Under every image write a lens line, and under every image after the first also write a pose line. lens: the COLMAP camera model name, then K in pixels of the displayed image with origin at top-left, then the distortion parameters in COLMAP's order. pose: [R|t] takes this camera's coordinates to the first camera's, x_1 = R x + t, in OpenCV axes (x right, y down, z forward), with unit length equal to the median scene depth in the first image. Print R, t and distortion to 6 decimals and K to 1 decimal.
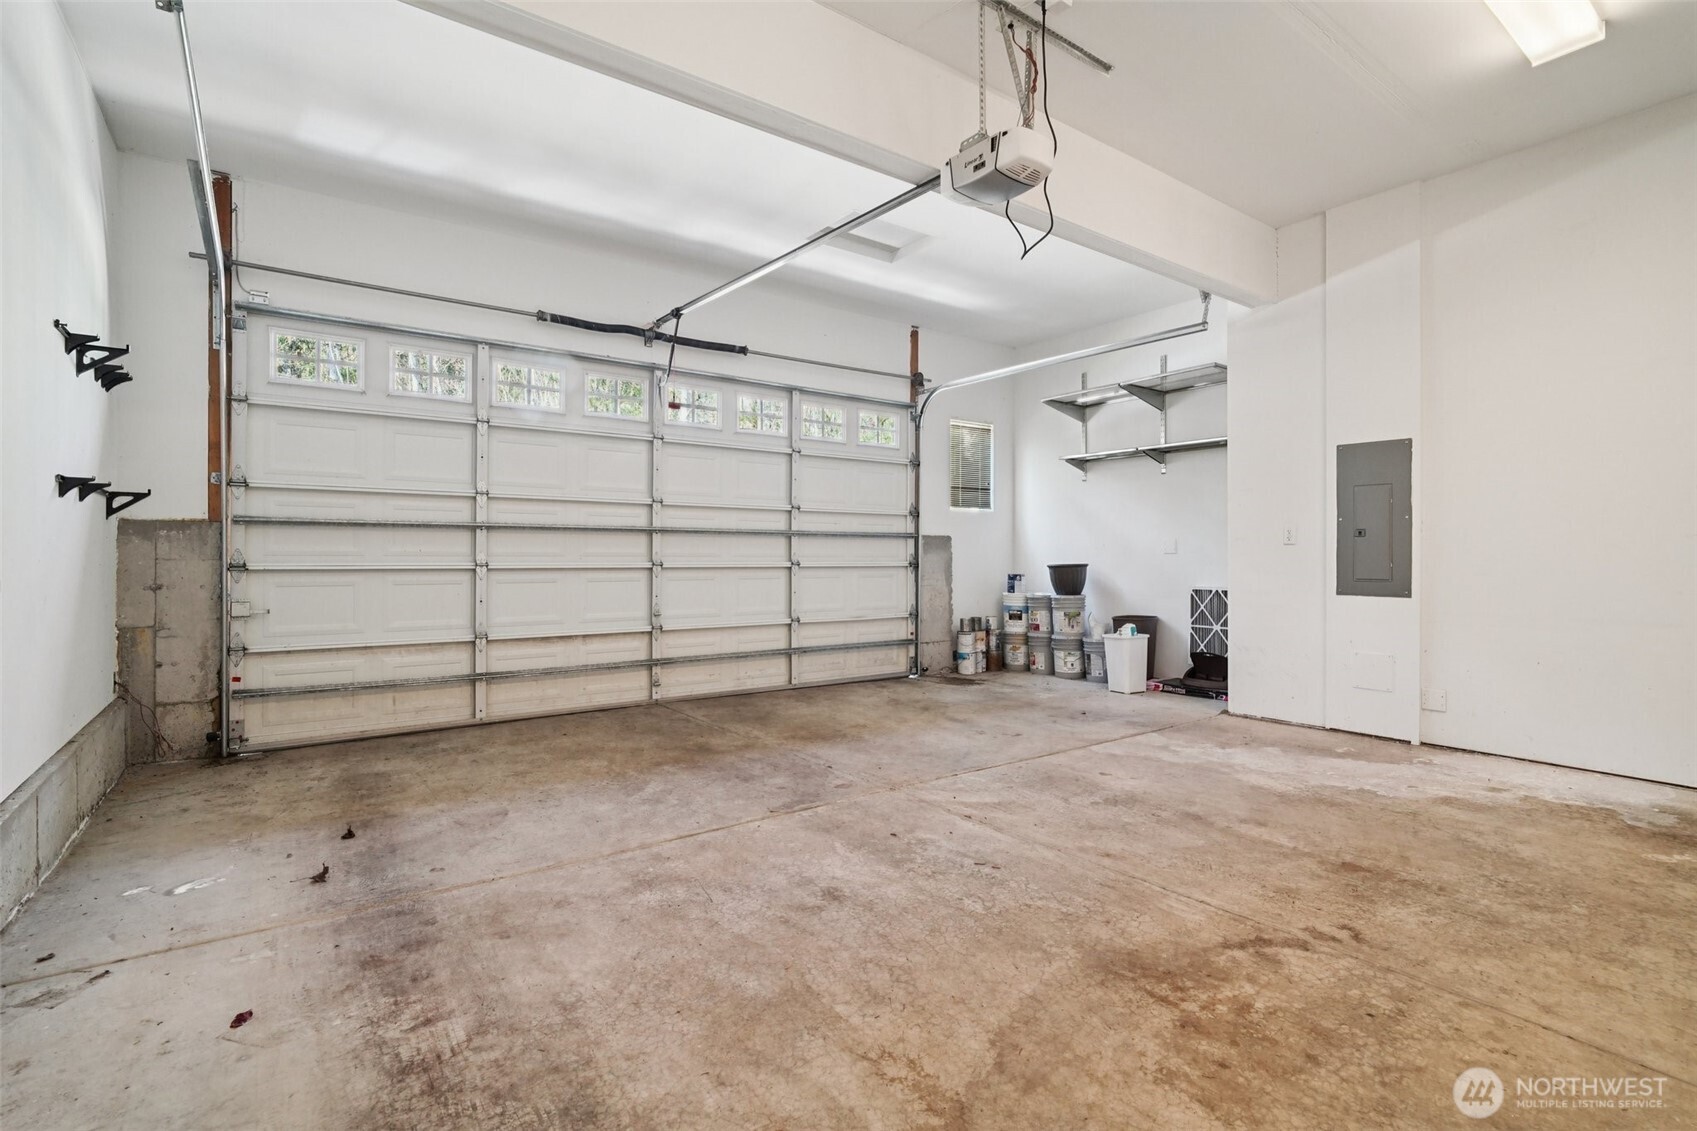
lens RADIAL K [[800.4, 0, 853.5], [0, 800.4, 557.2], [0, 0, 1]] dist [-0.019161, 0.021271]
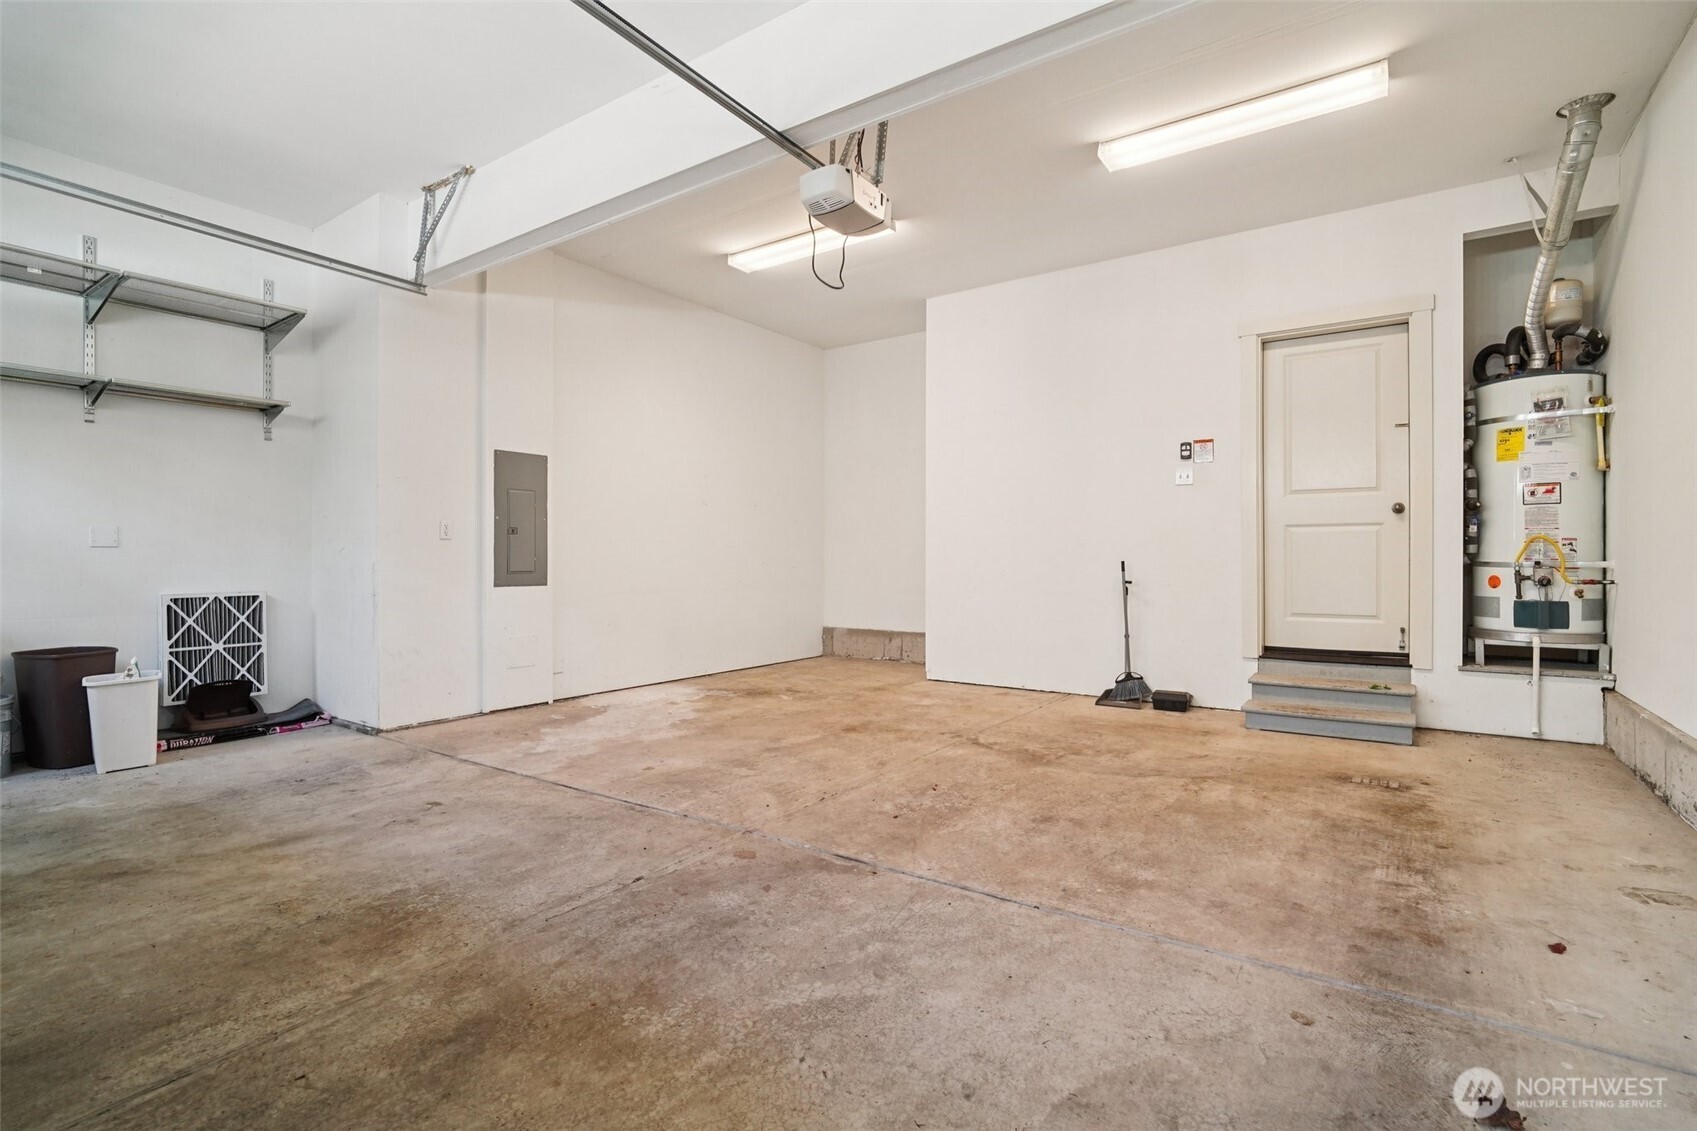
lens RADIAL K [[800.4, 0, 853.5], [0, 800.4, 557.2], [0, 0, 1]] dist [-0.019161, 0.021271]
pose [[-0.326214, -0.001795, 0.945294, -0.961166], [0.003123, 0.999991, 0.002977, 0.008530], [-0.945291, 0.003924, -0.326206, 1.469032]]
